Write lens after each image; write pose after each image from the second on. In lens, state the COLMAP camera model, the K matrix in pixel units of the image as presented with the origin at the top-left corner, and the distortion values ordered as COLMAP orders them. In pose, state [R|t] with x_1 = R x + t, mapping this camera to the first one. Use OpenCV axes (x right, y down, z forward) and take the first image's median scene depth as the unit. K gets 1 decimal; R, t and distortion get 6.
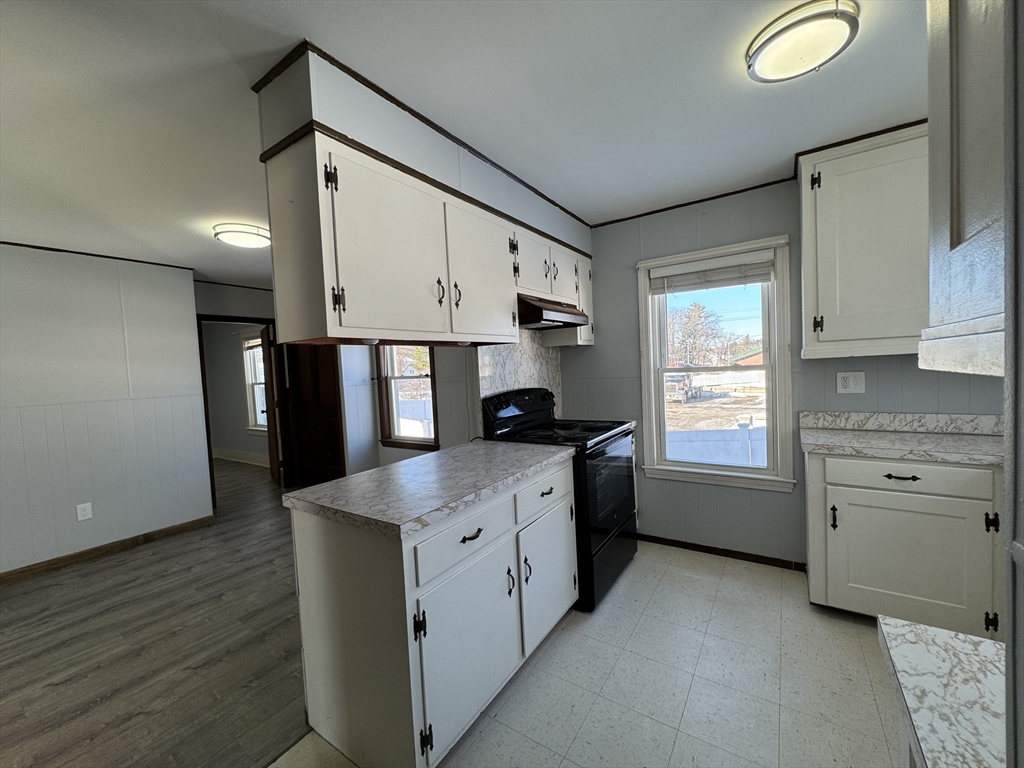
lens RADIAL K [[407.0, 0, 512.0], [0, 407.0, 384.0], [0, 0, 1]] dist [-0.003636, 0.000046]
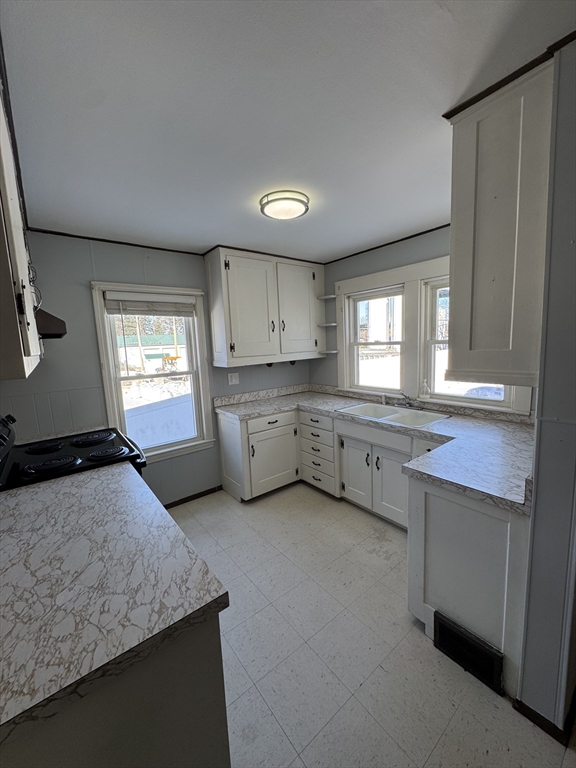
lens RADIAL K [[305.3, 0, 288.0], [0, 305.3, 384.0], [0, 0, 1]] dist [-0.003636, 0.000046]
pose [[0.309126, -0.092820, 0.946481, -0.339841], [0.068829, 0.994799, 0.075079, -0.055906], [-0.948527, 0.041936, 0.313907, 0.274182]]
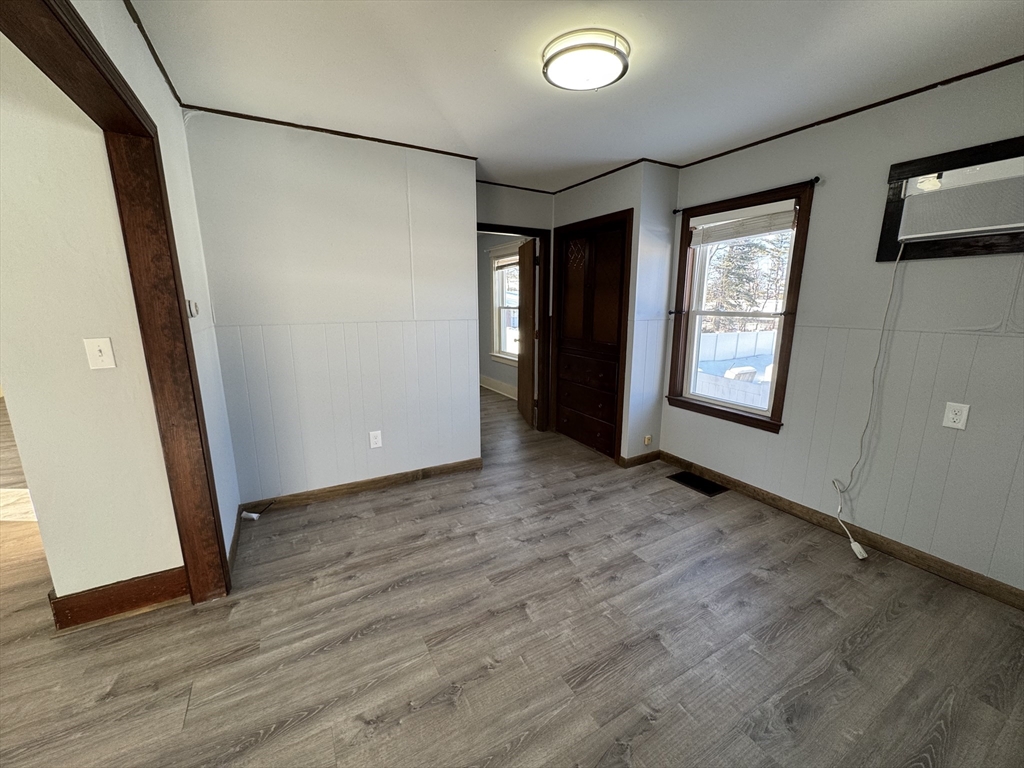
lens RADIAL K [[407.0, 0, 512.0], [0, 407.0, 384.0], [0, 0, 1]] dist [-0.003636, 0.000046]
pose [[0.894813, 0.138332, -0.424469, -0.445284], [-0.063424, 0.980530, 0.185846, -0.007109], [0.441913, -0.139375, 0.886164, 0.367639]]
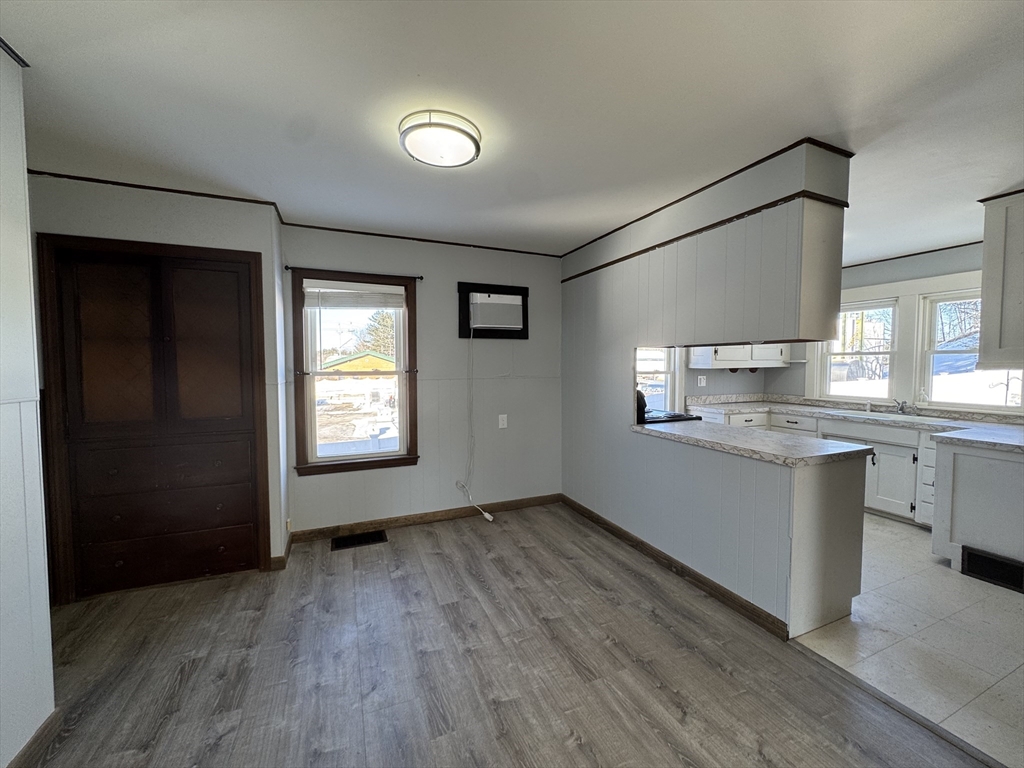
lens RADIAL K [[407.0, 0, 512.0], [0, 407.0, 384.0], [0, 0, 1]] dist [-0.003636, 0.000046]
pose [[0.541498, 0.008207, 0.840662, -1.157508], [0.010332, 0.999812, -0.016416, 0.029089], [-0.840638, 0.017575, 0.541312, 0.580572]]
